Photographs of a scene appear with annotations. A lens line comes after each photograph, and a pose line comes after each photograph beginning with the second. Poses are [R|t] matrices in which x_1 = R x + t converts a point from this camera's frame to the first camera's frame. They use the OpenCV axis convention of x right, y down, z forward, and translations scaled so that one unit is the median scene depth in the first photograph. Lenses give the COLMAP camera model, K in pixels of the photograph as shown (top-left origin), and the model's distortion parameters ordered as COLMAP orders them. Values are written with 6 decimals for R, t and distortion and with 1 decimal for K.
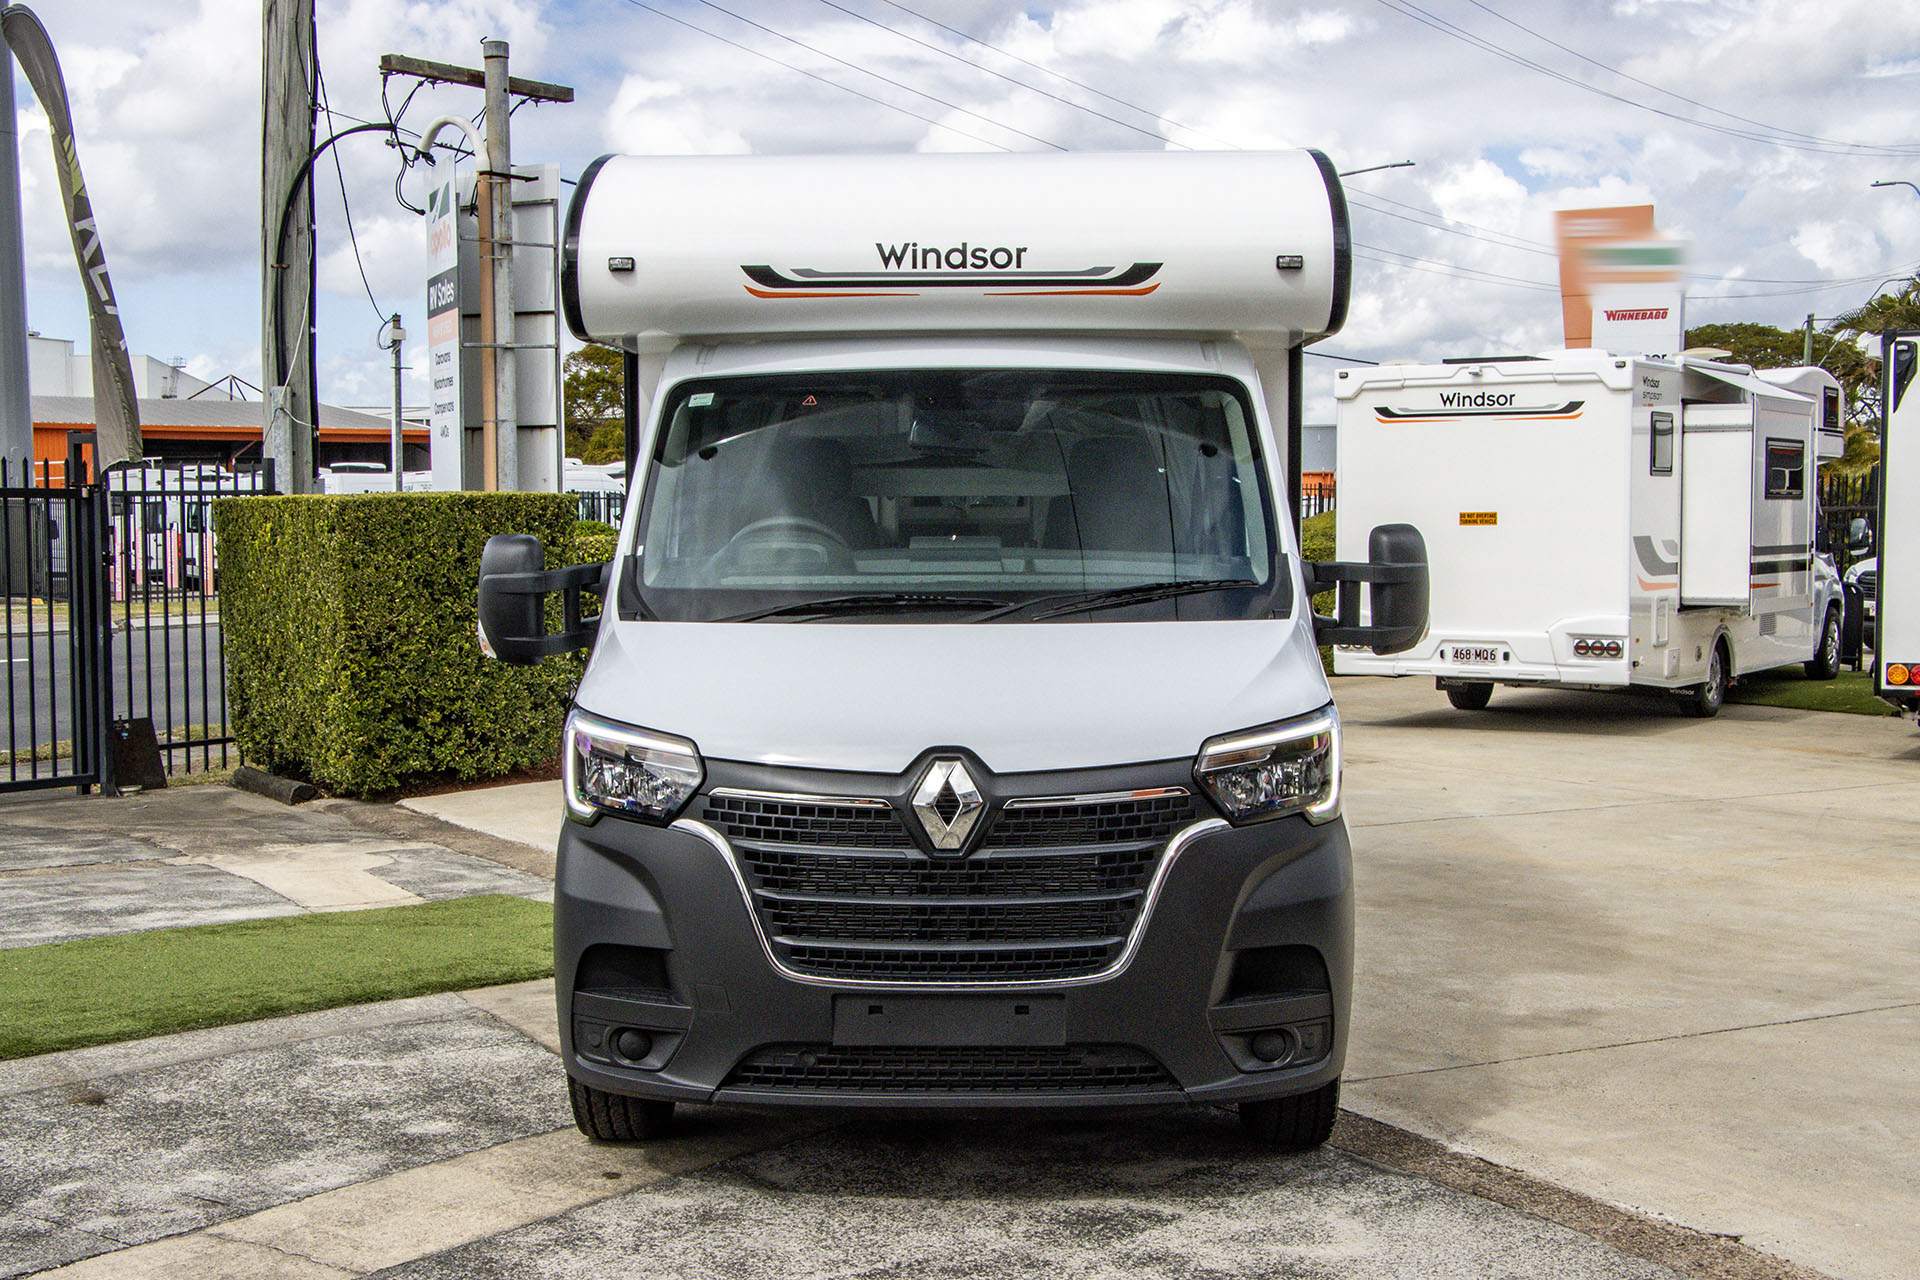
lens RADIAL K [[2453.4, 0, 821.5], [0, 2453.4, 642.3], [0, 0, 1]] dist [-0.024650, -0.025204]
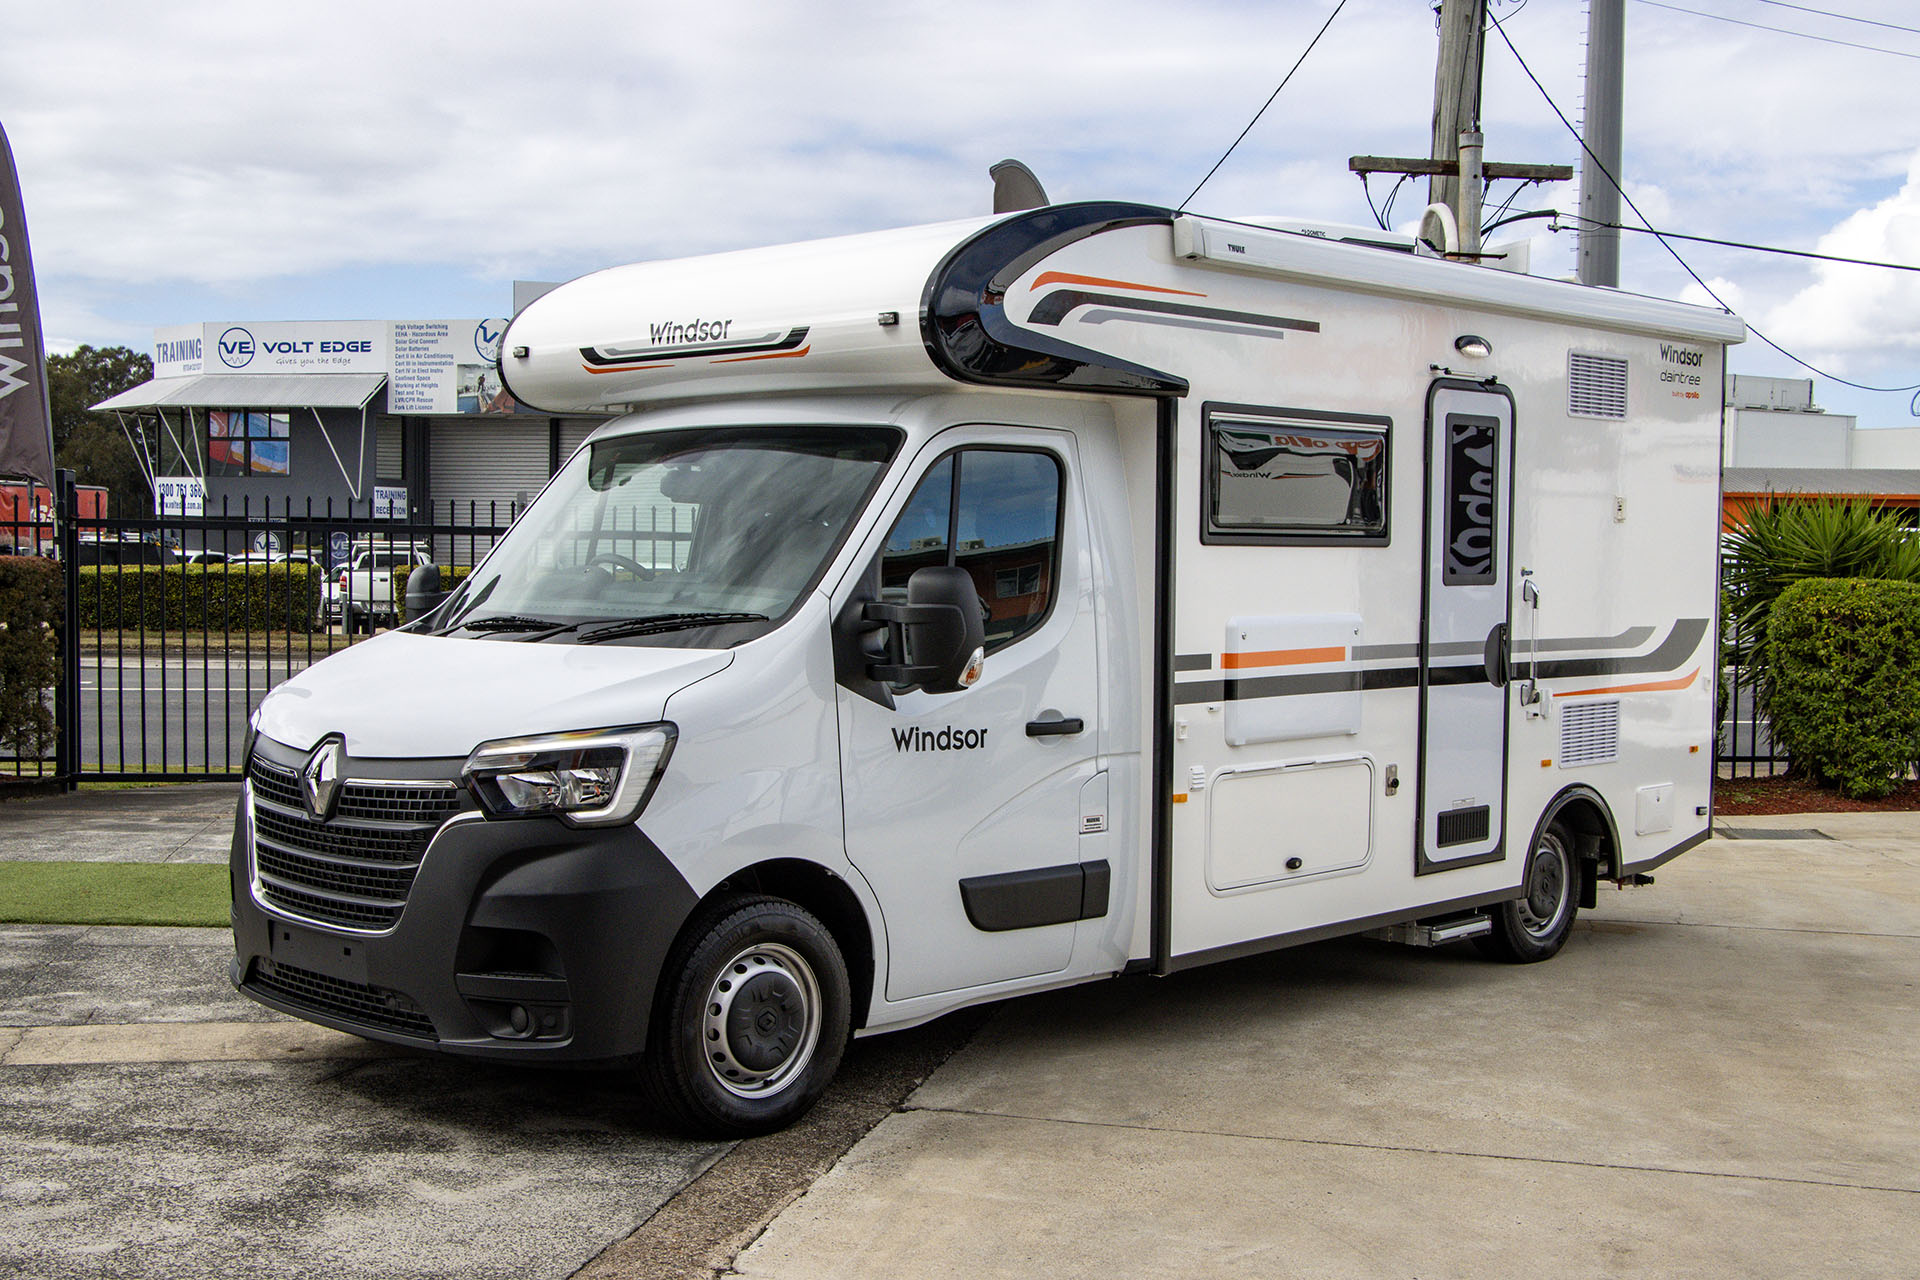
lens RADIAL K [[2155.3, 0, 918.5], [0, 2155.3, 641.9], [0, 0, 1]] dist [0.021315, 0.061568]
pose [[0.748942, 0.041161, -0.661356, 0.885541], [-0.053859, 0.998548, 0.001154, -0.018332], [0.660443, 0.034756, 0.750071, 0.332474]]
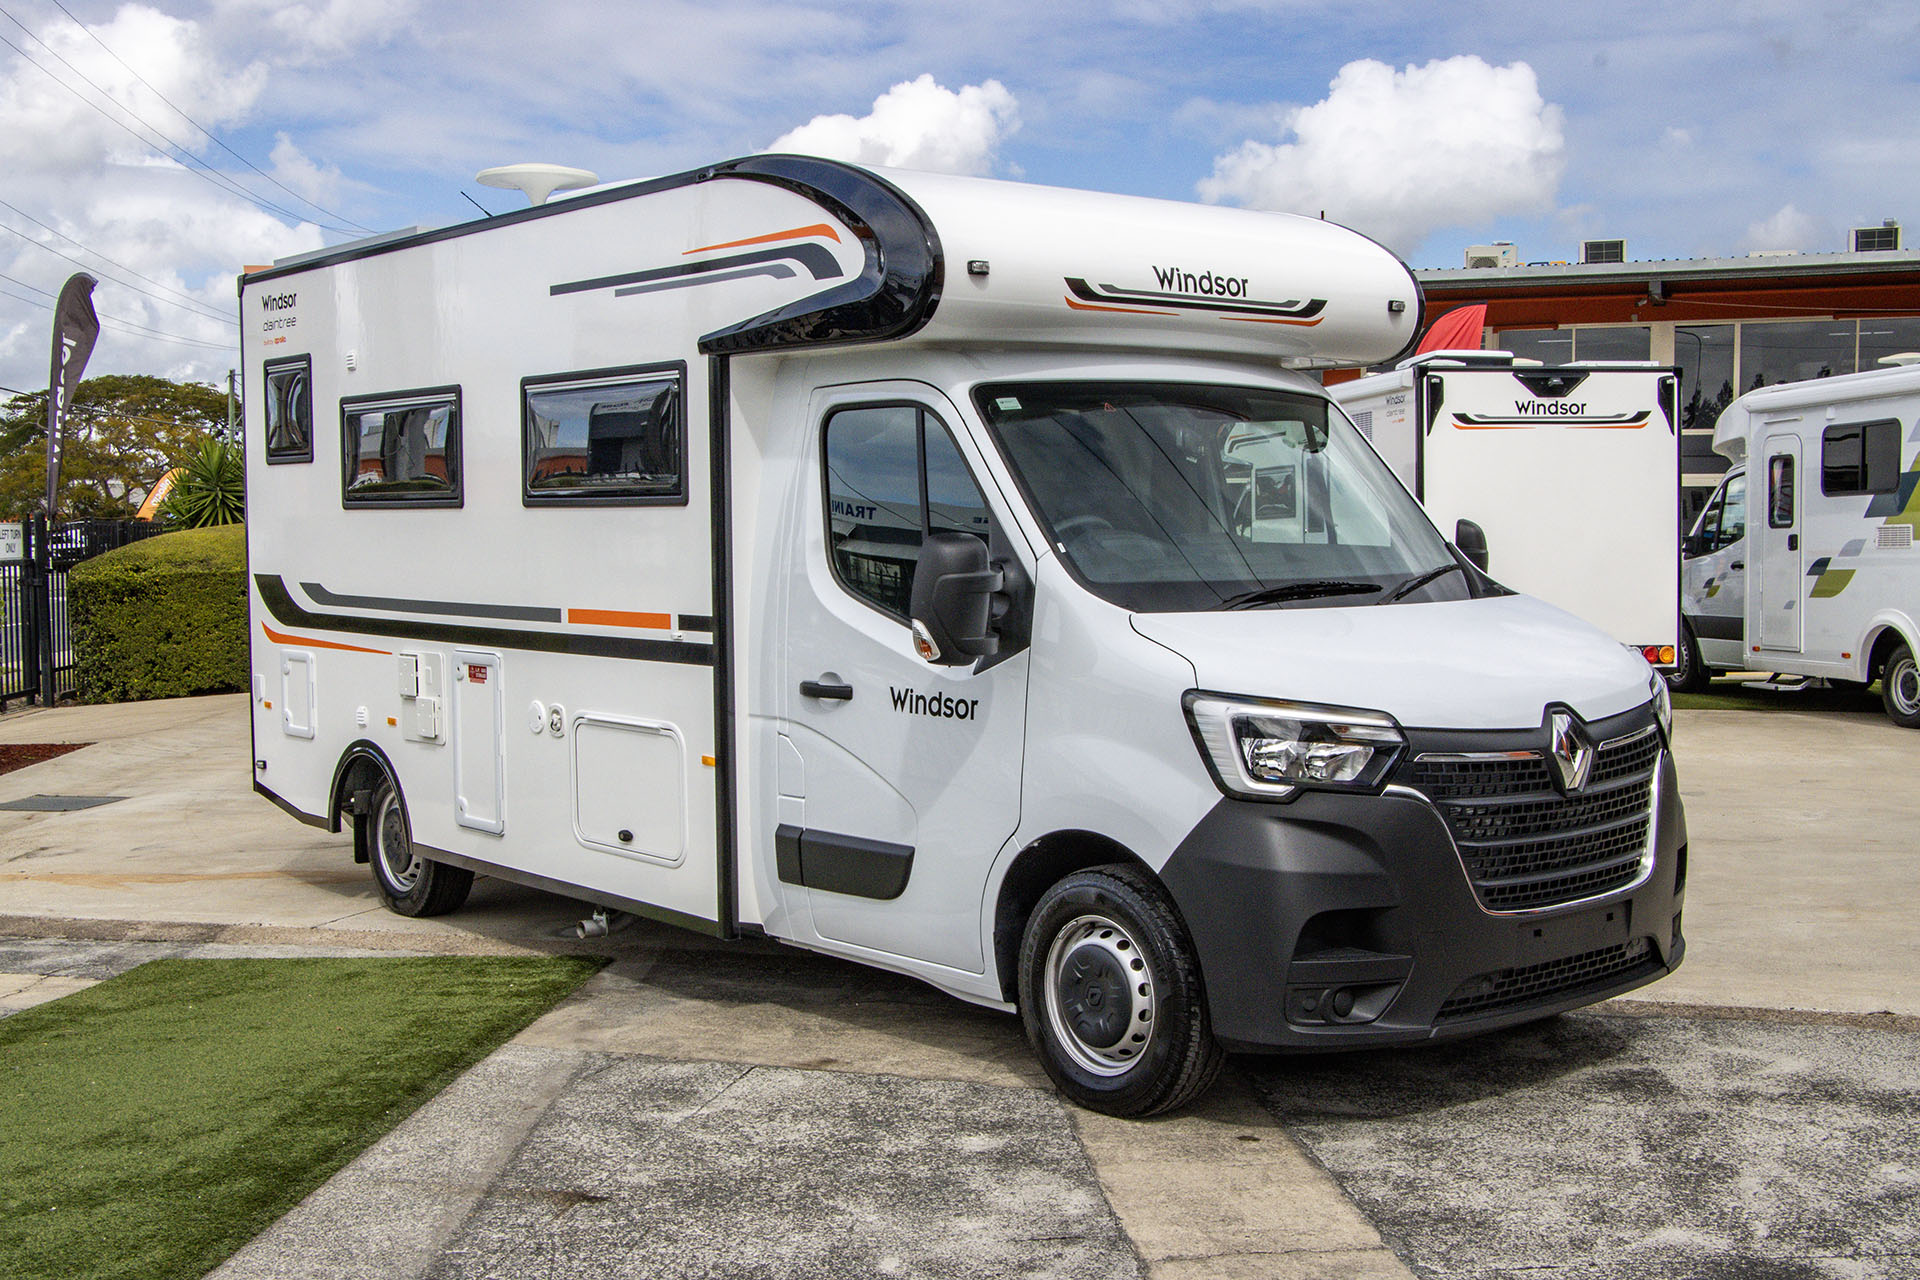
lens RADIAL K [[2155.3, 0, 918.5], [0, 2155.3, 641.9], [0, 0, 1]] dist [0.021315, 0.061568]
pose [[0.737136, -0.042756, 0.674390, -0.773127], [0.048197, 0.998781, 0.010641, -0.010721], [-0.674023, 0.024660, 0.738299, 0.392264]]
